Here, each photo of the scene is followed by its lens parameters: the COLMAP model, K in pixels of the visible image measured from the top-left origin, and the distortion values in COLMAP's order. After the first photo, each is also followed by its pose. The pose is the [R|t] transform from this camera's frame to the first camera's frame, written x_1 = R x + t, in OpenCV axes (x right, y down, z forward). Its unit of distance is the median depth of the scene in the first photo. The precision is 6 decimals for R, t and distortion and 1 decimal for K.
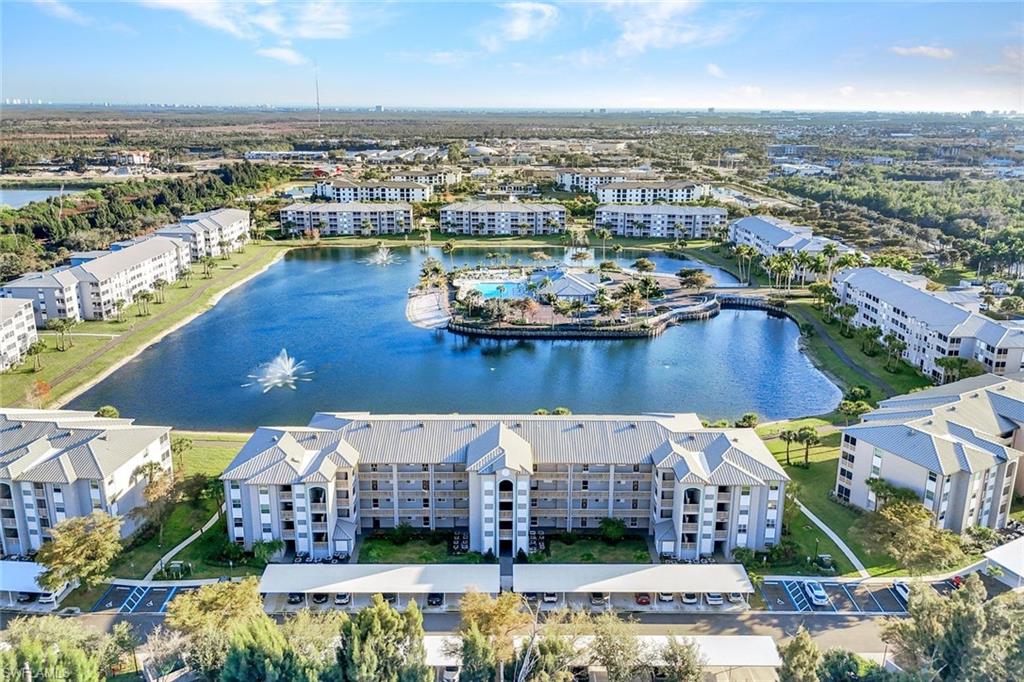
lens RADIAL K [[748.6, 0, 514.6], [0, 748.6, 305.8], [0, 0, 1]] dist [0.068469, -0.071945]
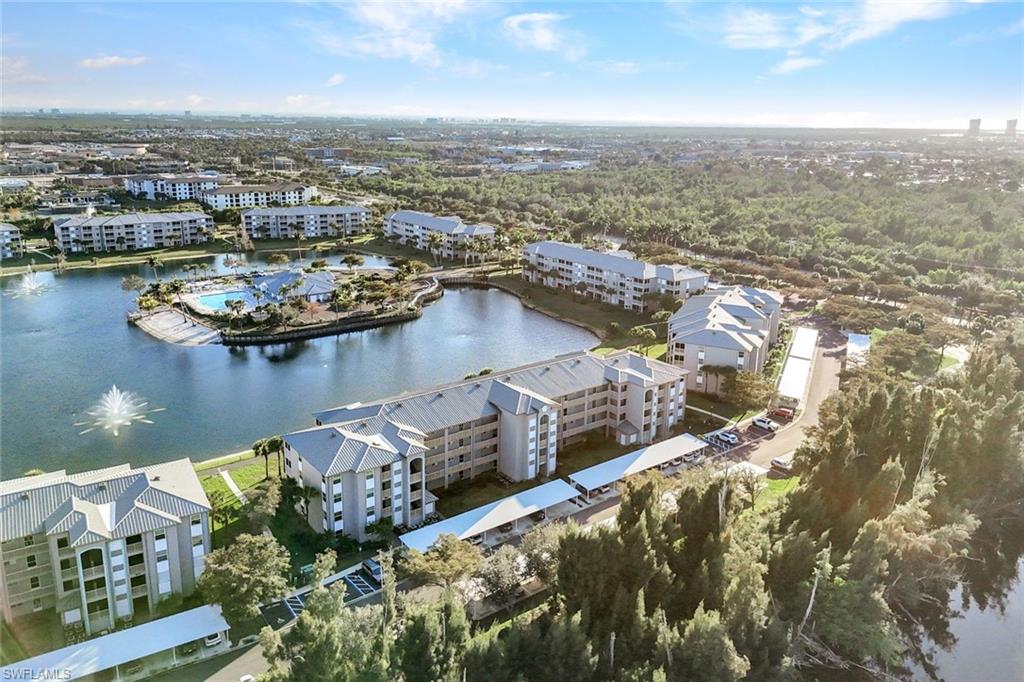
lens RADIAL K [[748.6, 0, 514.6], [0, 748.6, 305.8], [0, 0, 1]] dist [0.068469, -0.071945]
pose [[0.797459, -0.139287, 0.587077, -0.350482], [0.142136, 0.988974, 0.041568, -0.002203], [-0.586393, 0.050296, 0.808464, 0.008418]]
